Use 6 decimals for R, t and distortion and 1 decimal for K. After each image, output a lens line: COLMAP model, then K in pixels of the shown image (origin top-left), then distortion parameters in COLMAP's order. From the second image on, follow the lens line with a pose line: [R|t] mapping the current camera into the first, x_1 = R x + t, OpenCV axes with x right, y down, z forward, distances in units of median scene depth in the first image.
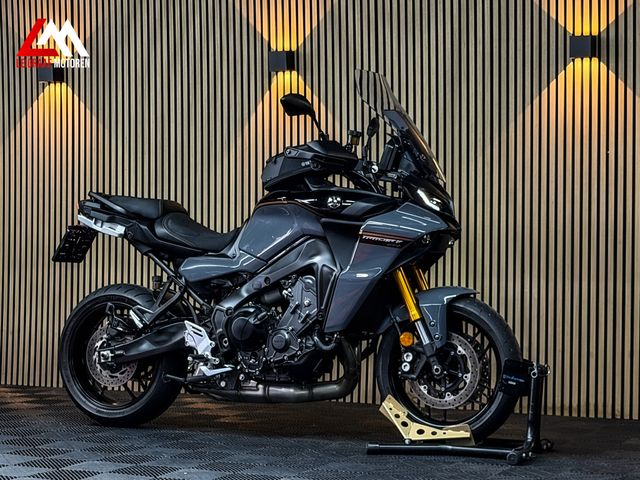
lens RADIAL K [[1423.6, 0, 326.4], [0, 1423.6, 237.6], [0, 0, 1]] dist [0.146411, 0.000000]
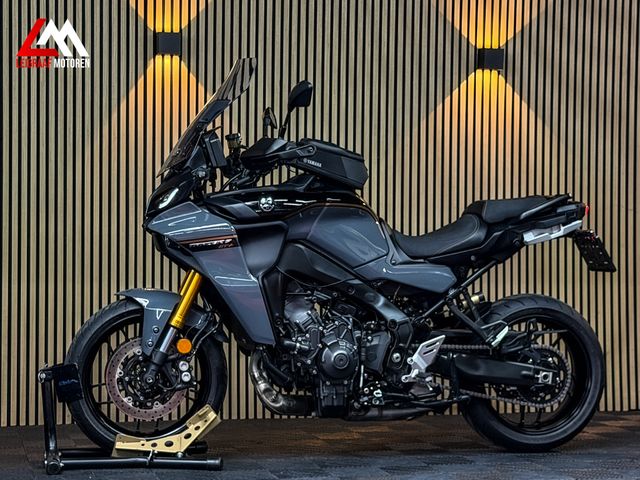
lens RADIAL K [[1423.6, 0, 317.1], [0, 1423.6, 237.5], [0, 0, 1]] dist [0.146411, 0.000000]
pose [[0.777676, 0.003984, 0.628653, -0.630973], [-0.002295, 0.999991, -0.003498, 0.001223], [-0.628662, 0.001278, 0.777678, 0.293622]]
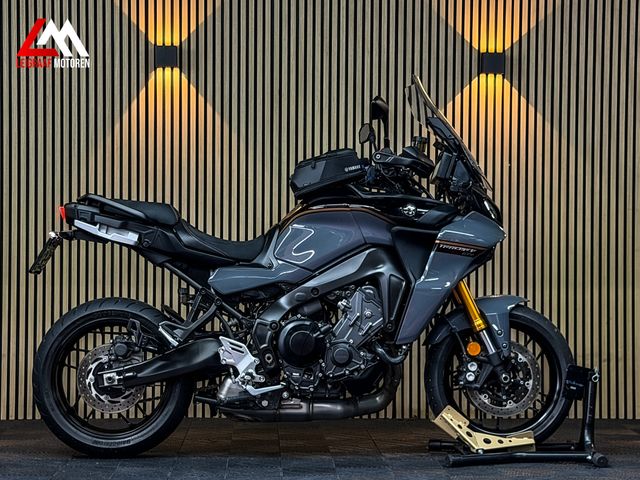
lens RADIAL K [[1423.6, 0, 319.9], [0, 1423.6, 239.5], [0, 0, 1]] dist [0.146411, 0.000000]
pose [[0.885602, 0.003842, 0.464428, -0.454221], [-0.002461, 0.999991, -0.003581, -0.001007], [-0.464438, 0.002028, 0.885604, 0.151849]]
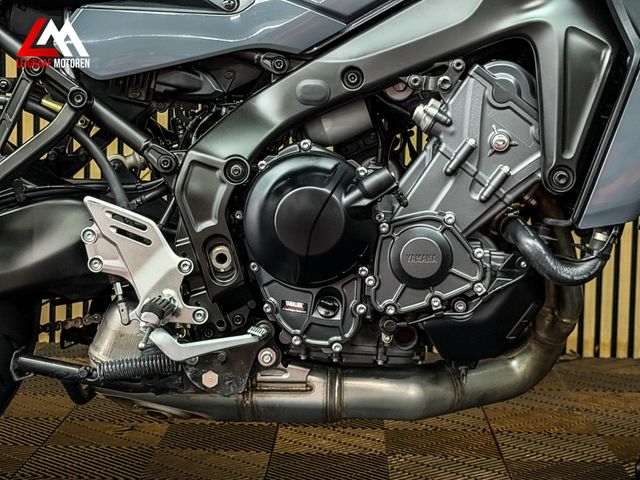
lens RADIAL K [[1423.6, 0, 322.2], [0, 1423.6, 236.9], [0, 0, 1]] dist [0.146411, 0.000000]
pose [[0.912893, -0.029760, 0.407113, -0.178773], [-0.016812, 0.993751, 0.110343, 0.029110], [-0.407853, -0.107576, 0.906688, 0.653932]]
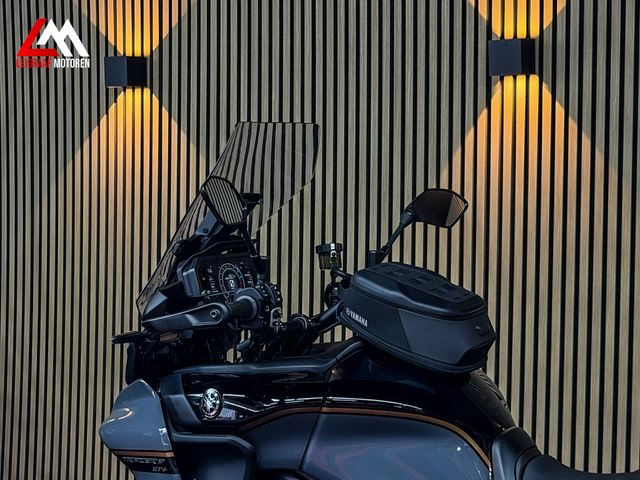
lens RADIAL K [[1422.0, 0, 316.1], [0, 1422.0, 240.4], [0, 0, 1]] dist [0.147131, 0.000000]
pose [[0.991144, 0.015893, -0.131839, -0.039175], [-0.010514, 0.999087, 0.041398, -0.090267], [0.132377, -0.039645, 0.990406, 0.526968]]
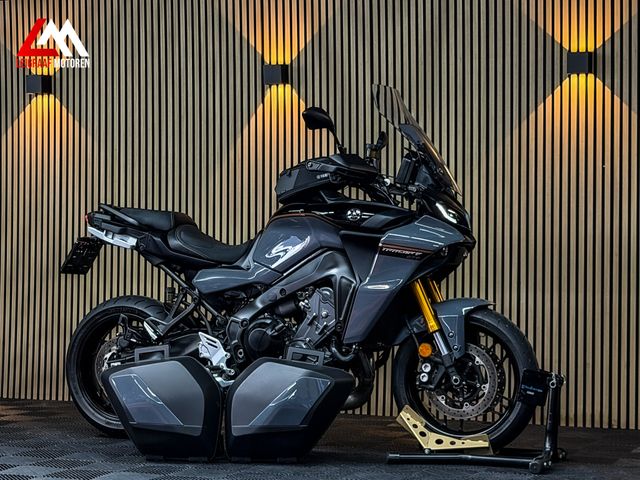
lens RADIAL K [[1423.6, 0, 312.0], [0, 1423.6, 238.0], [0, 0, 1]] dist [0.146411, 0.000000]
pose [[0.998729, 0.001935, 0.050373, -0.068164], [-0.001520, 0.999965, -0.008275, 0.000128], [-0.050387, 0.008188, 0.998696, -0.007856]]
